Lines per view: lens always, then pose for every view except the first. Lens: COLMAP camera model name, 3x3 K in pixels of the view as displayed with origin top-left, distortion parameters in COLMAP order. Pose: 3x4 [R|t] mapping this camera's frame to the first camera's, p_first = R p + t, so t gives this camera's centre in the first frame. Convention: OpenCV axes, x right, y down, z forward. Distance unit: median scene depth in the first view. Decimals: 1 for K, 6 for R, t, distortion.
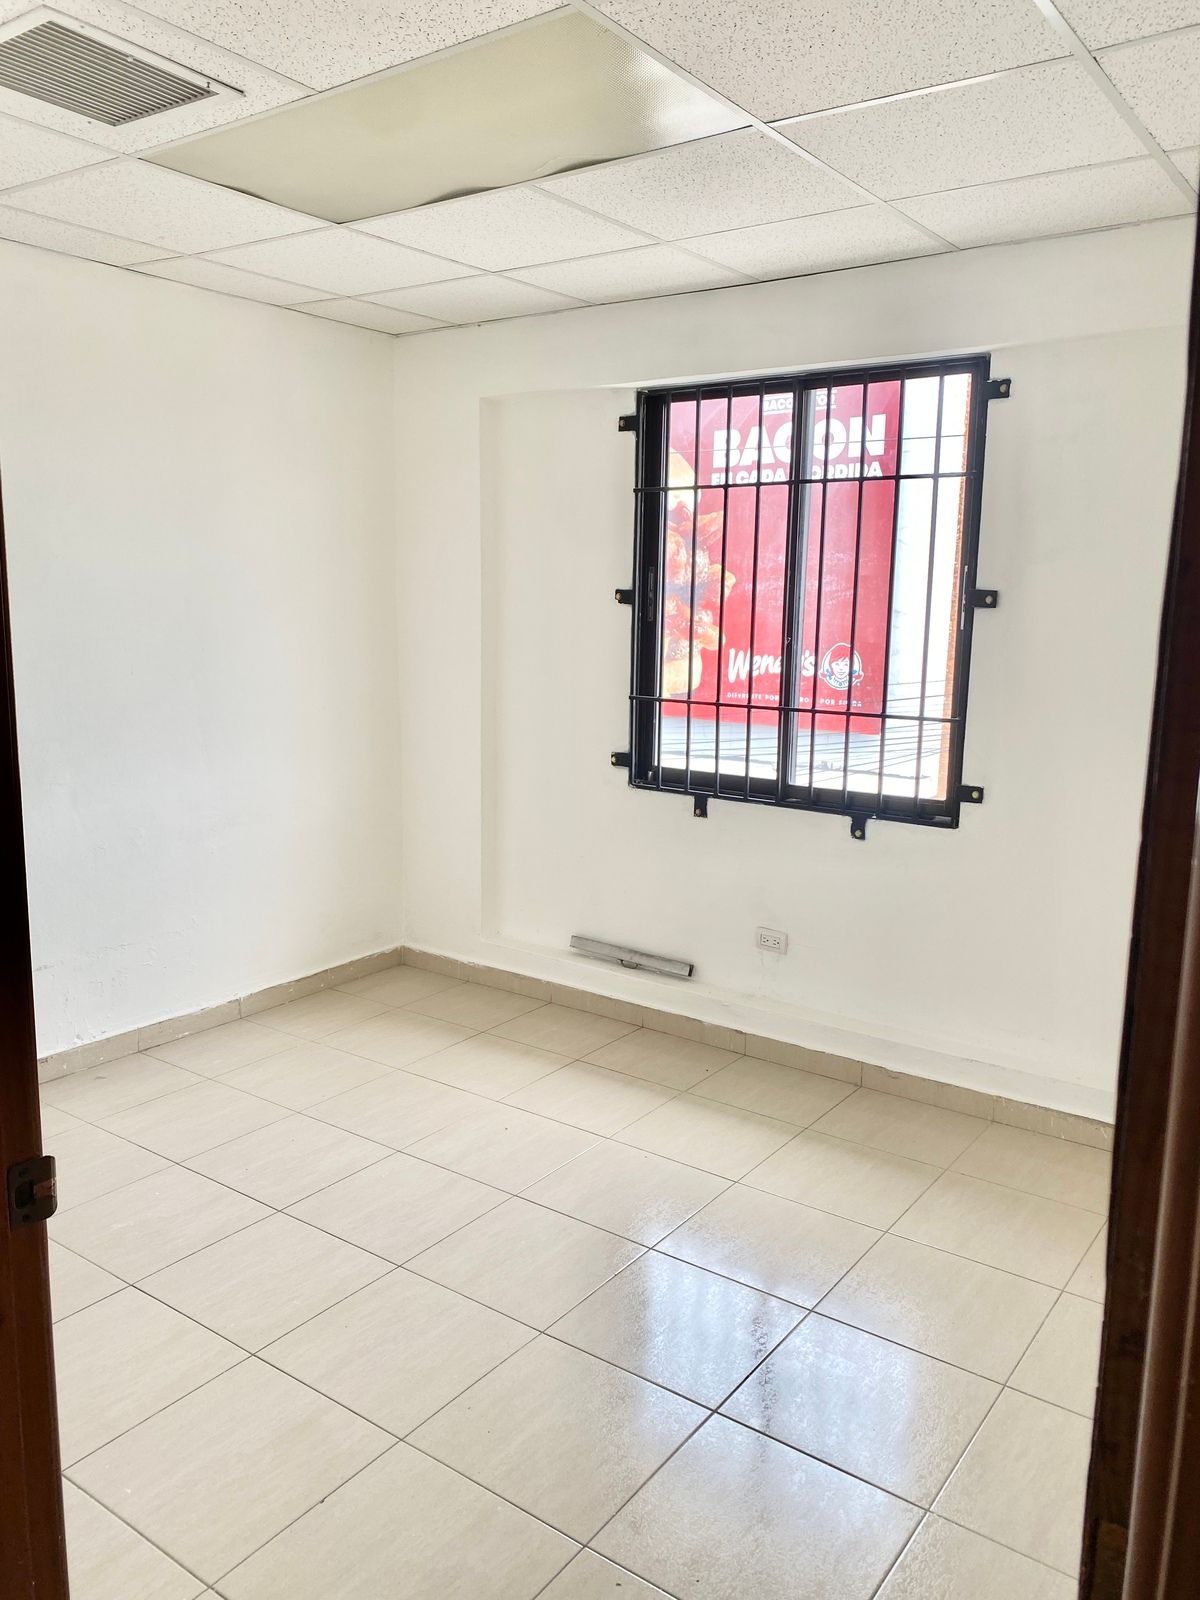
lens RADIAL K [[1226.7, 0, 580.4], [0, 1226.7, 806.5], [0, 0, 1]] dist [0.093711, -0.105064]
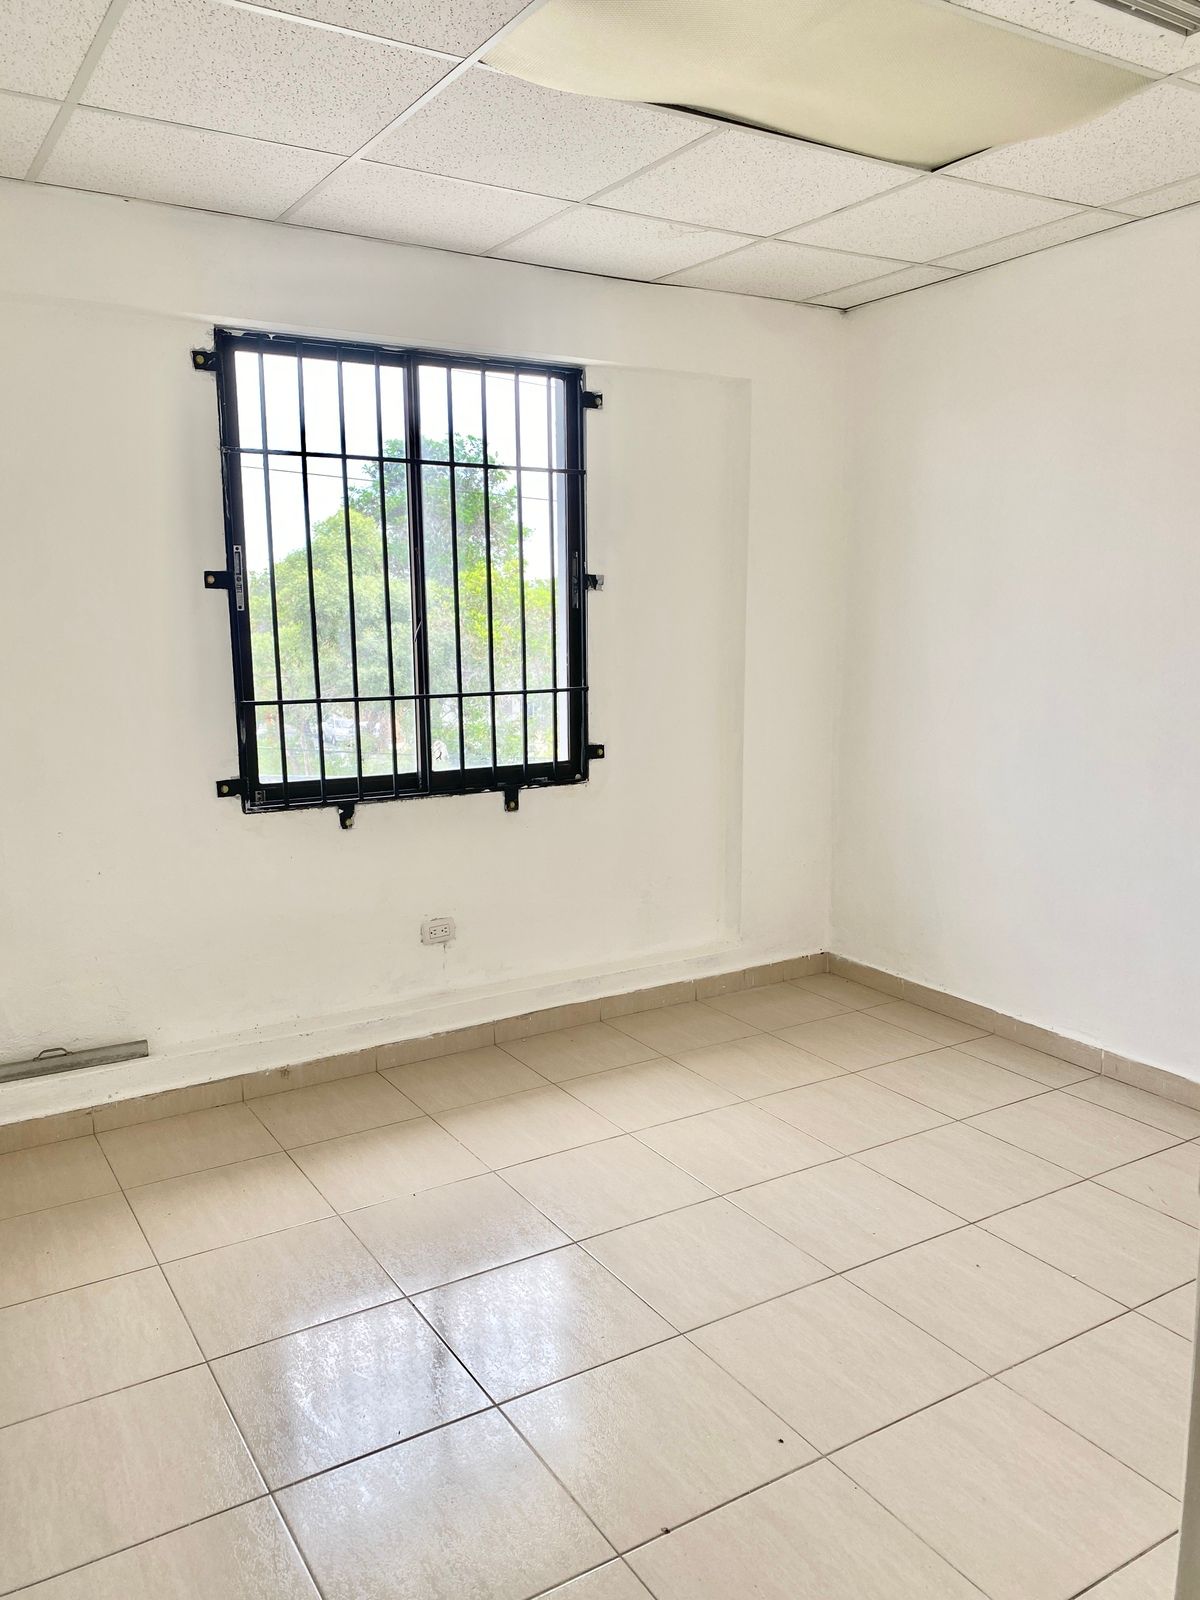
lens RADIAL K [[1226.7, 0, 580.4], [0, 1226.7, 806.5], [0, 0, 1]] dist [0.093711, -0.105064]
pose [[0.383418, -0.176489, 0.906555, -0.664345], [0.164661, 0.978909, 0.120934, -0.088825], [-0.908778, 0.102906, 0.404392, 0.493110]]
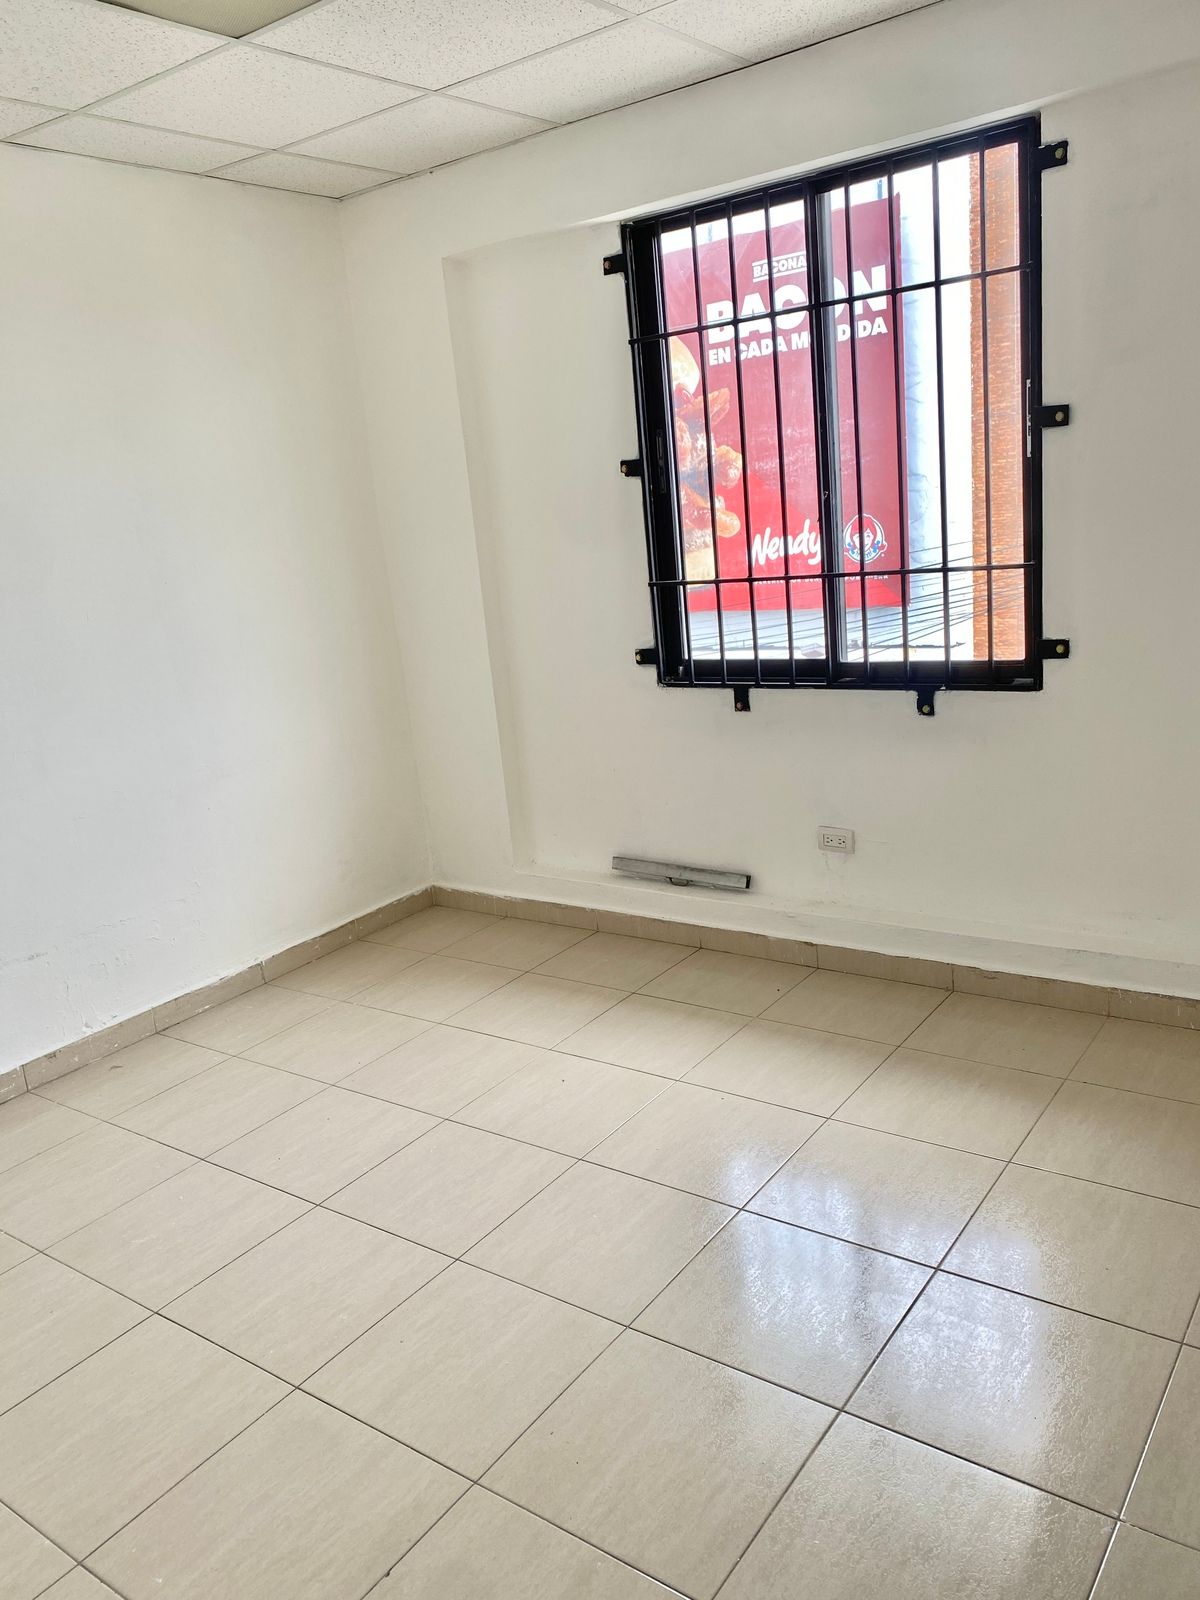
lens RADIAL K [[1226.7, 0, 580.4], [0, 1226.7, 806.5], [0, 0, 1]] dist [0.093711, -0.105064]
pose [[0.993683, -0.107784, -0.031259, 0.001643], [0.109782, 0.991386, 0.071424, 0.000718], [0.023292, -0.074404, 0.996956, 0.109216]]
